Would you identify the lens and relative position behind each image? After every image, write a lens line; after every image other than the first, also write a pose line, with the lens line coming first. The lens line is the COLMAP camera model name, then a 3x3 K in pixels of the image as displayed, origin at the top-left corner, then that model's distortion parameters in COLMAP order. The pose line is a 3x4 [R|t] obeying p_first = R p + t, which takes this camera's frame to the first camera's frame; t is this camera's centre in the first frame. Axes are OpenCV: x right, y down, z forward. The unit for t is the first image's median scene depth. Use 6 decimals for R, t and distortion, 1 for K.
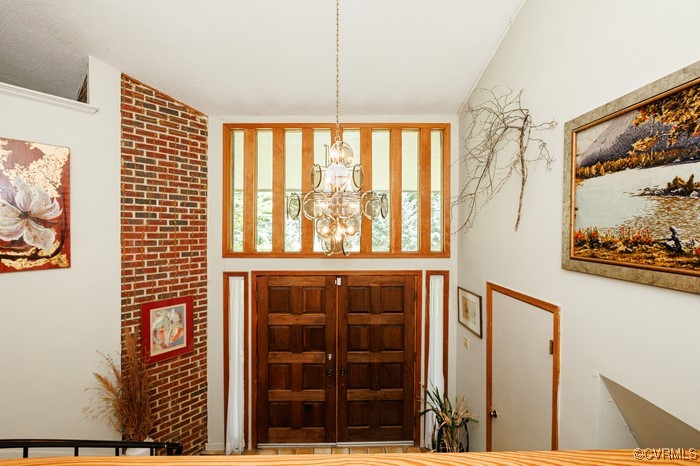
lens RADIAL K [[308.5, 0, 349.3], [0, 308.5, 233.9], [0, 0, 1]] dist [-0.010164, -0.000517]
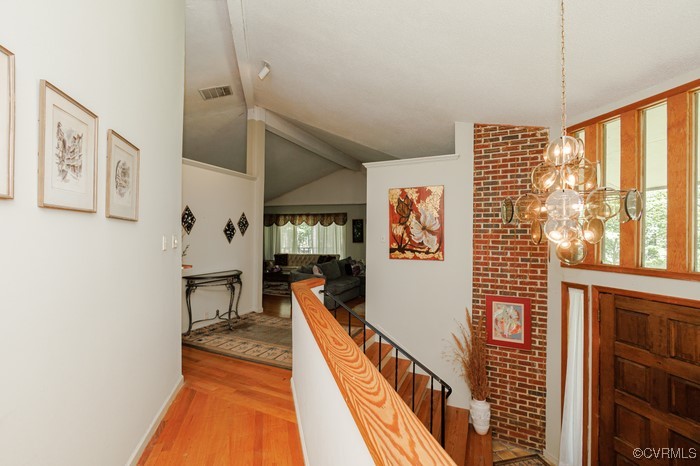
lens RADIAL K [[308.5, 0, 349.5], [0, 308.5, 234.6], [0, 0, 1]] dist [-0.010164, -0.000517]
pose [[0.210431, -0.007591, -0.977579, 0.455368], [-0.027736, 0.999521, -0.013732, 0.008885], [0.977215, 0.030004, 0.210120, 0.159450]]
